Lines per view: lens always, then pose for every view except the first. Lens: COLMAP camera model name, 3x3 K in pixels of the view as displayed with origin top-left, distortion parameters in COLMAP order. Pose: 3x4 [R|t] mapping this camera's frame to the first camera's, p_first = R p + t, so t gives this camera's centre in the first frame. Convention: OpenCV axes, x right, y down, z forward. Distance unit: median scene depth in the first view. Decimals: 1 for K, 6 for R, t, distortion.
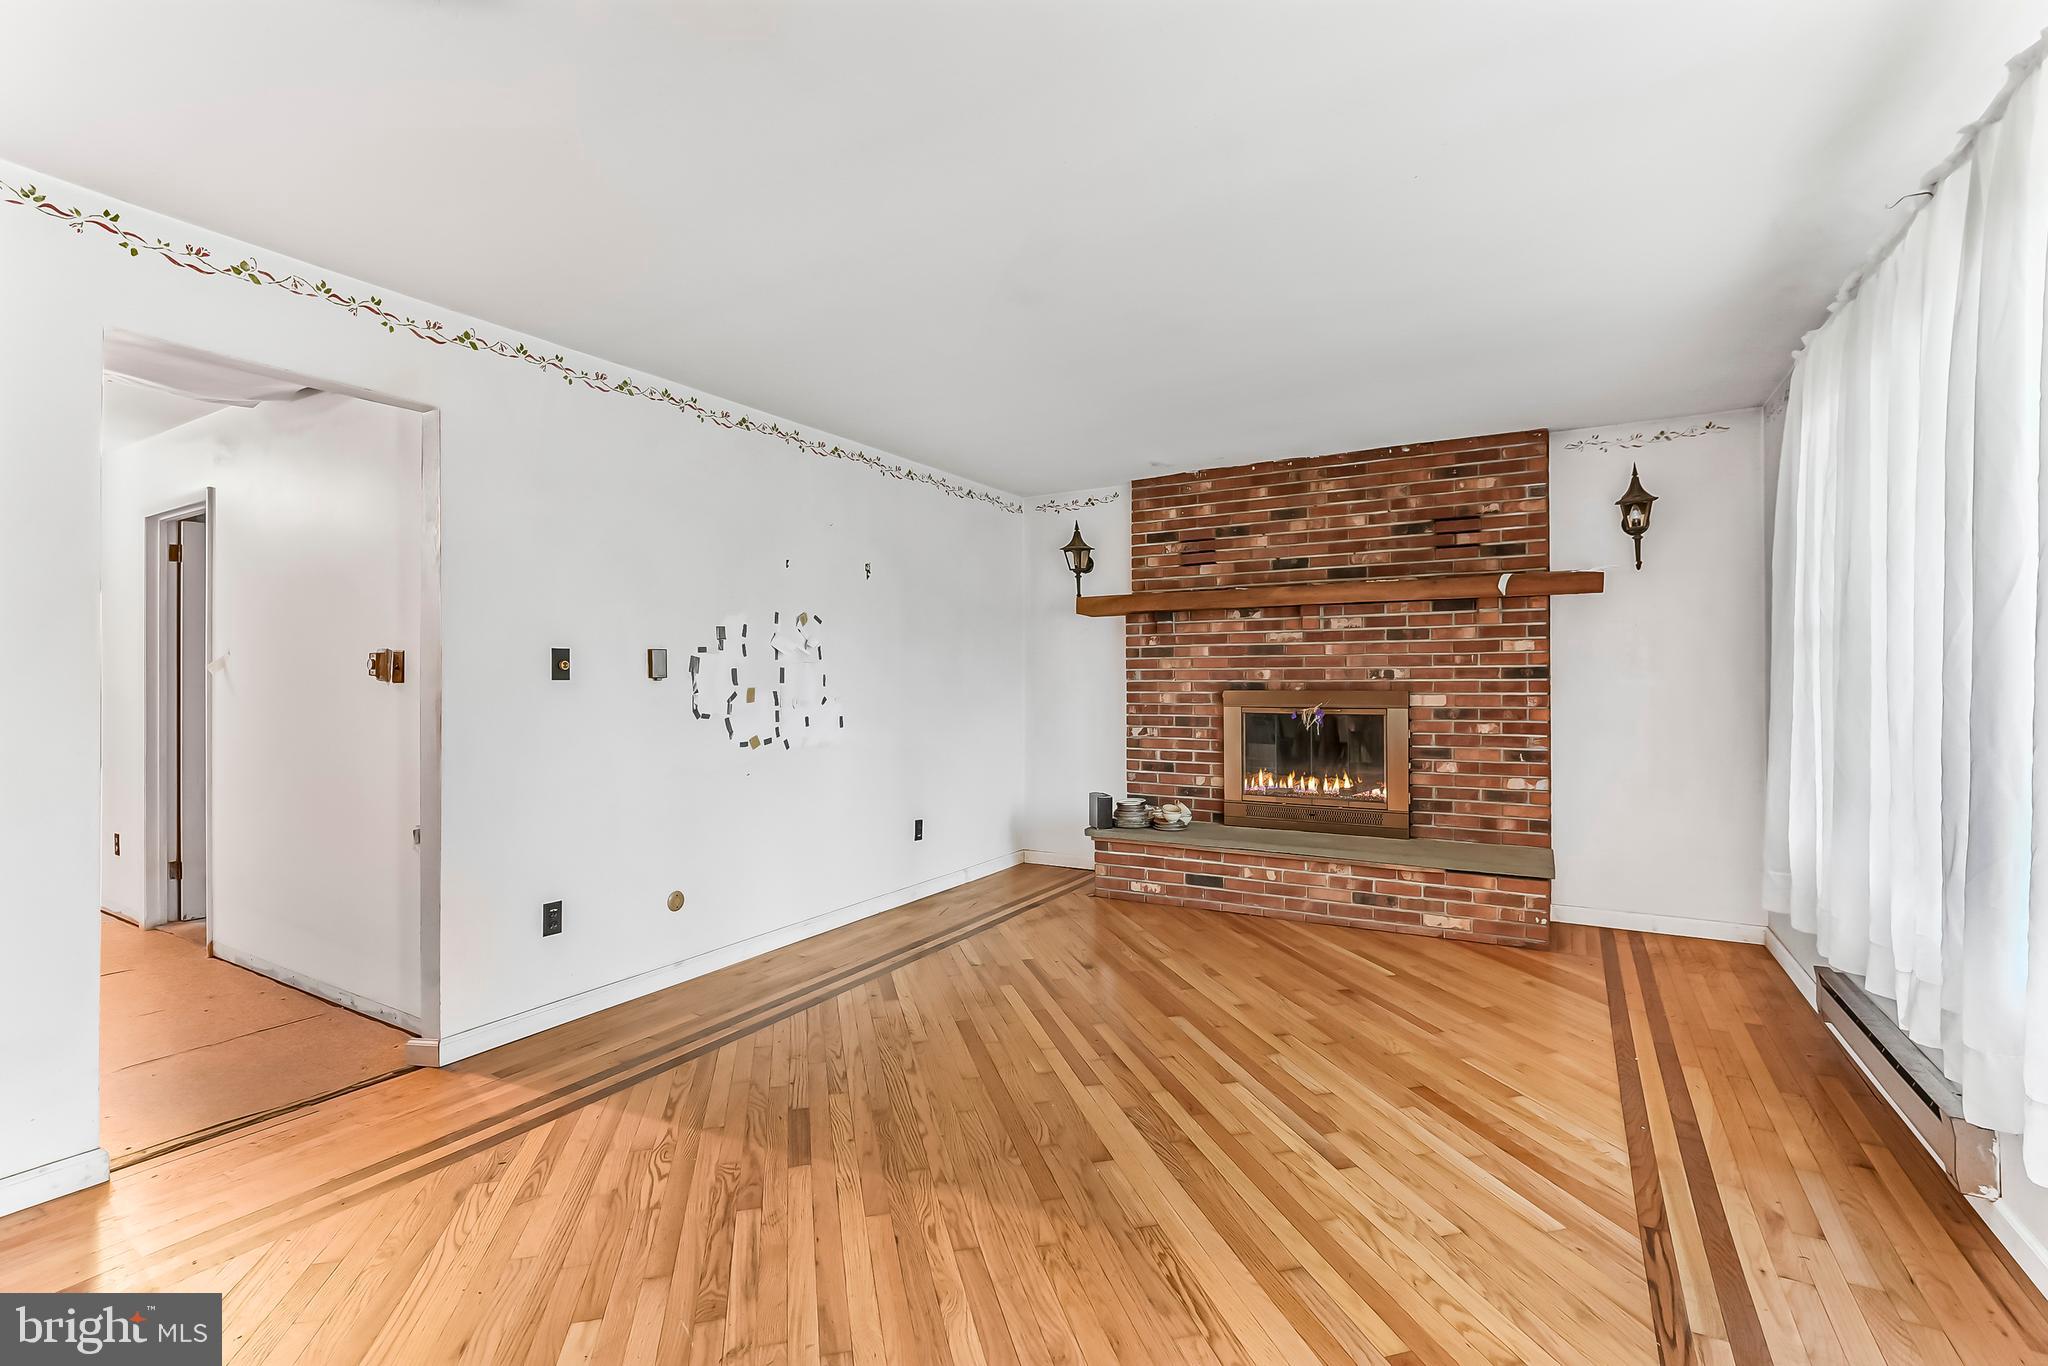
lens RADIAL K [[910.1, 0, 1024.0], [0, 910.1, 683.0], [0, 0, 1]] dist [-0.002570, -0.008955]
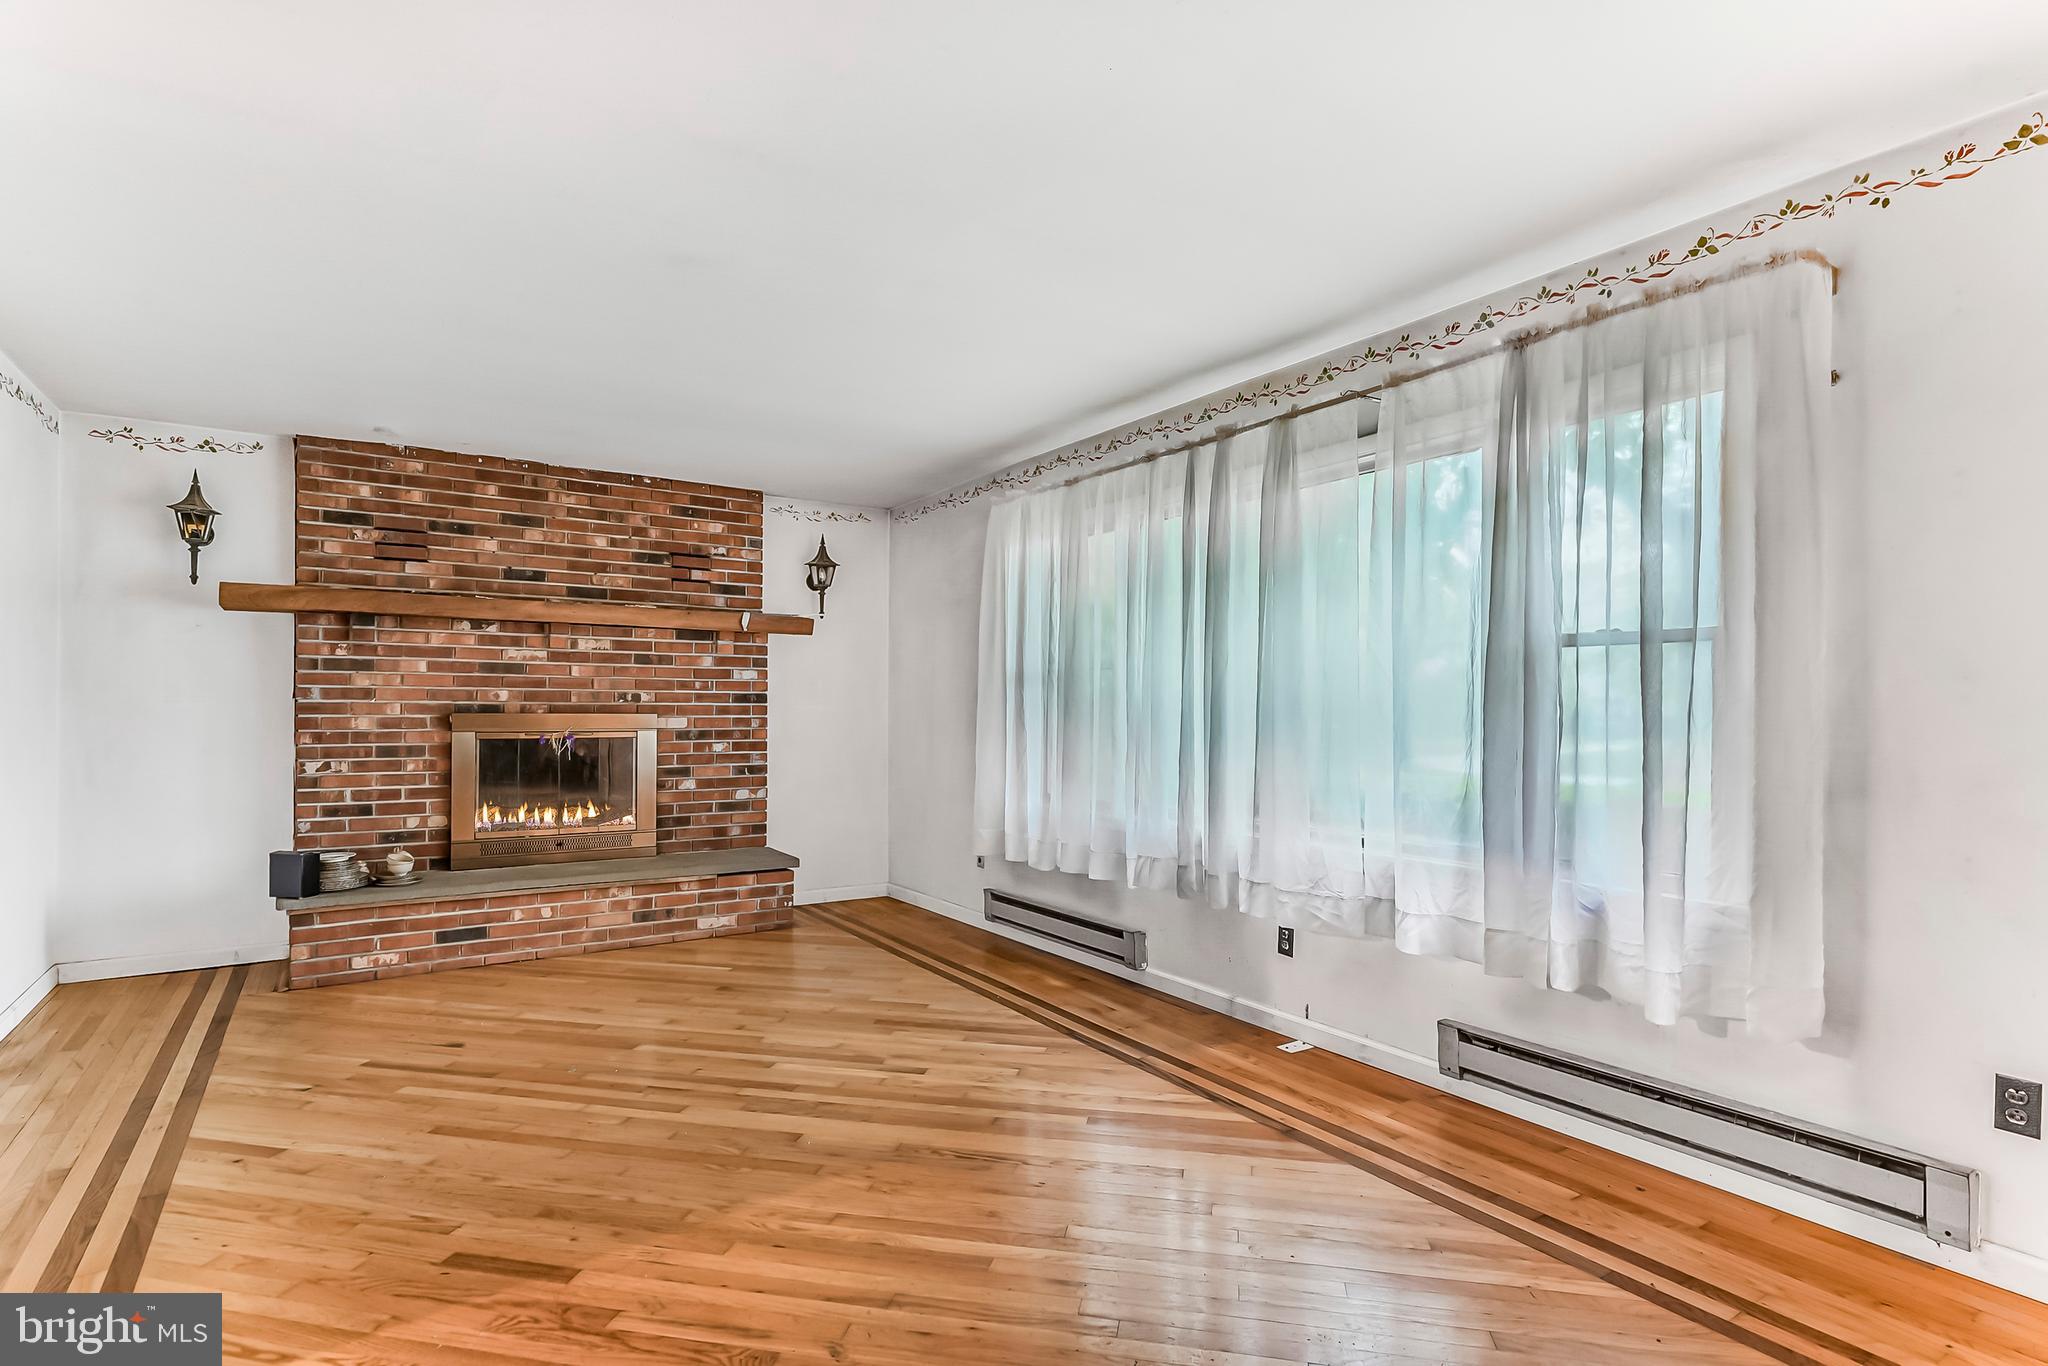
lens RADIAL K [[1024.4, 0, 1019.7], [0, 1024.4, 712.7], [0, 0, 1]] dist [-0.001589, -0.000263]
pose [[0.439696, 0.001783, 0.898145, -0.442427], [-0.006231, 0.999980, 0.001066, 0.003422], [-0.898125, -0.006065, 0.439698, 0.105385]]
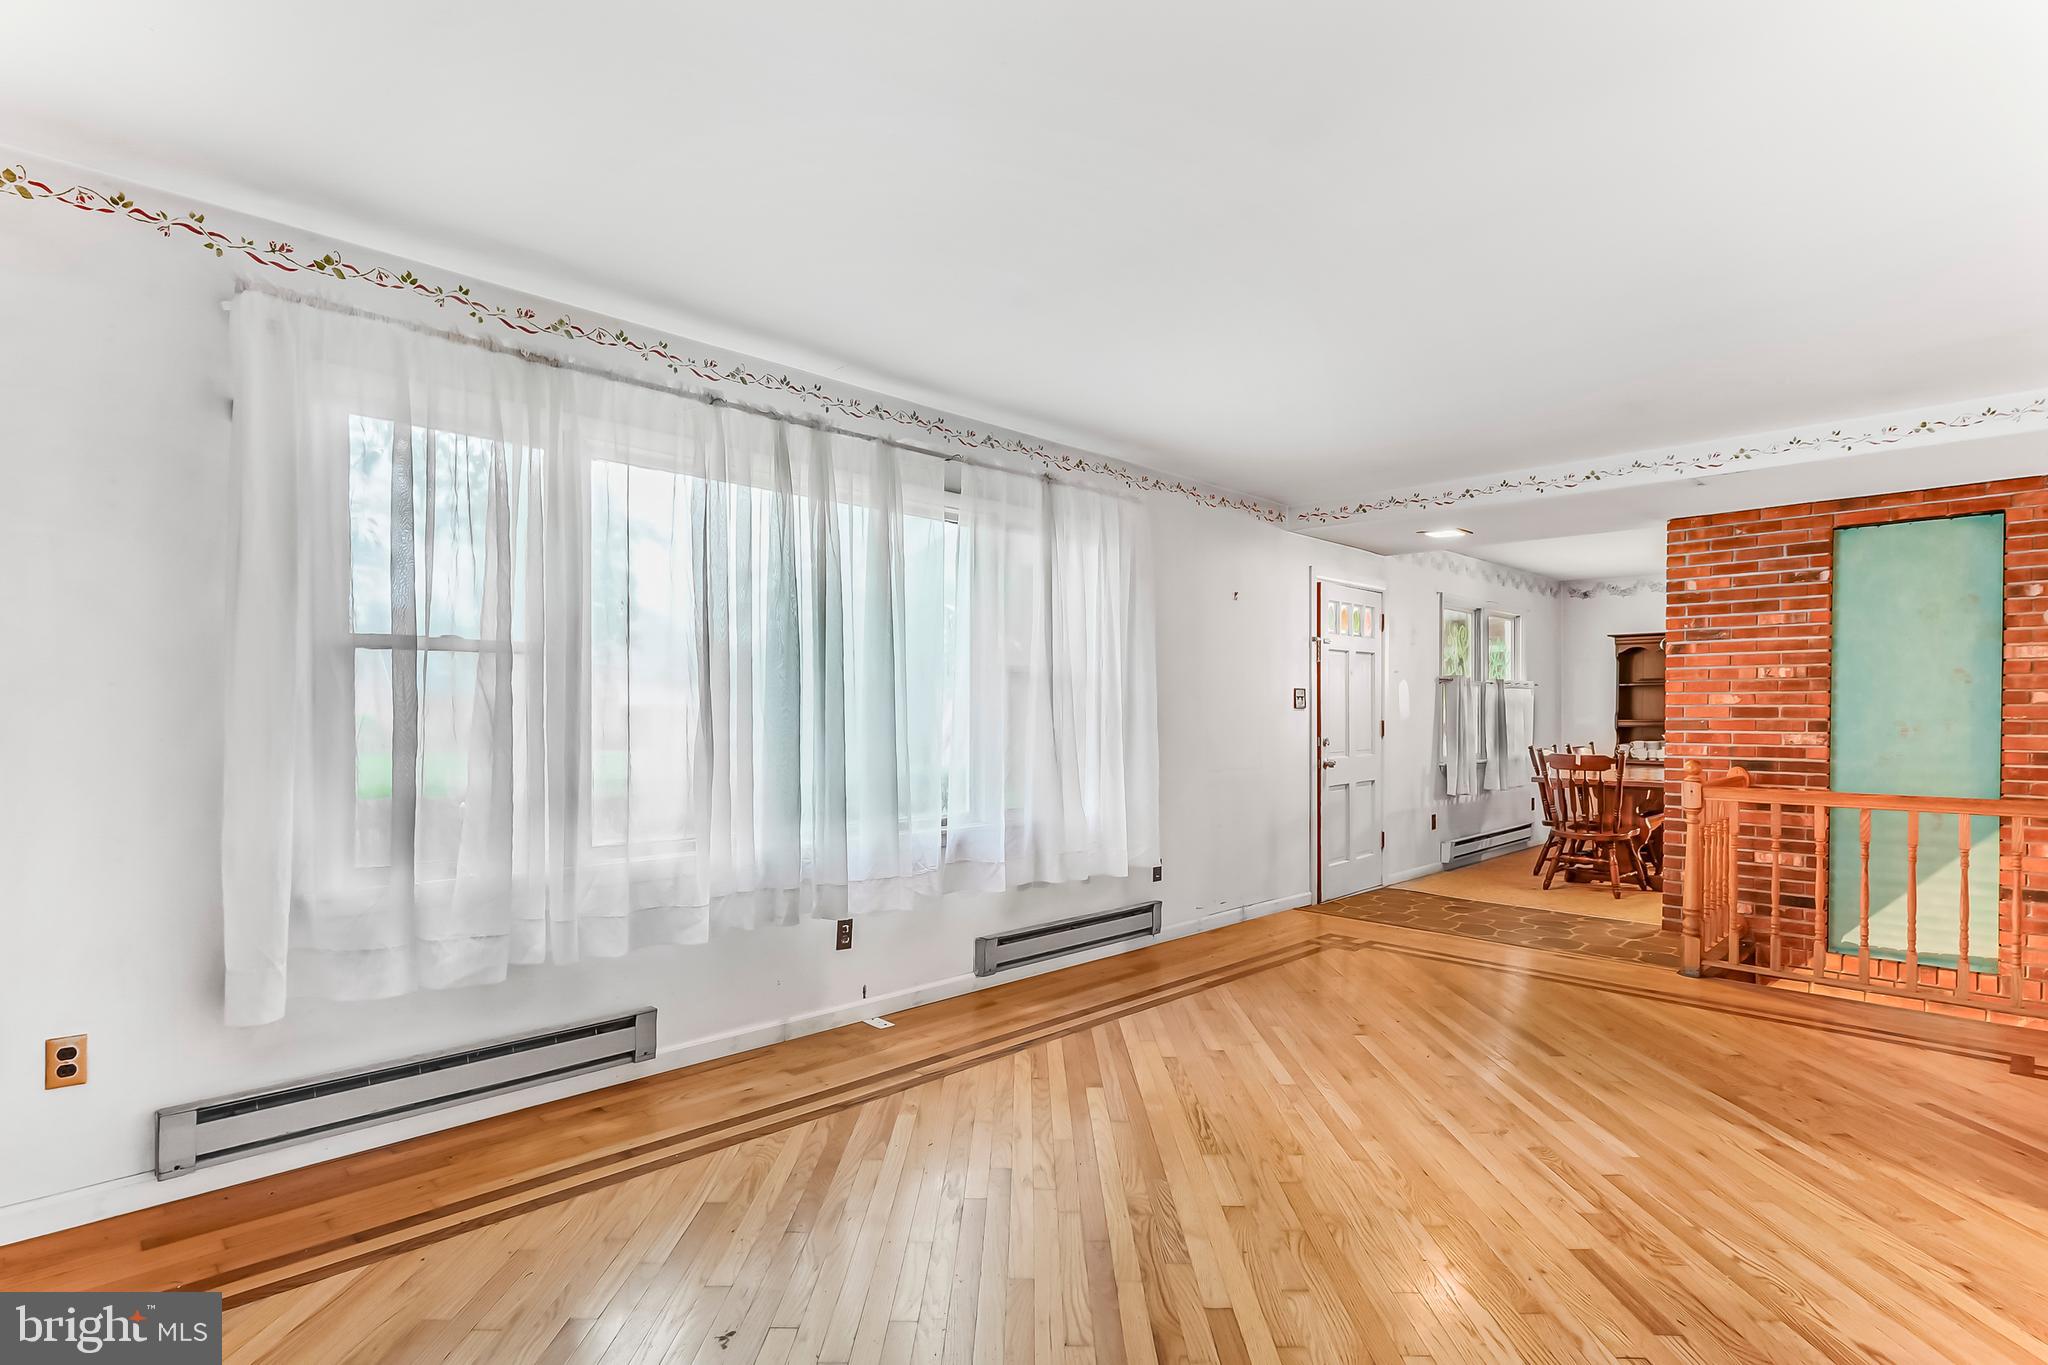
lens RADIAL K [[994.3, 0, 1025.1], [0, 994.3, 716.6], [0, 0, 1]] dist [0.000229, 0.000026]
pose [[-0.966598, 0.001278, 0.256293, 0.014251], [0.002109, 0.999993, 0.002968, 0.001380], [-0.256288, 0.003409, -0.966595, 1.006075]]
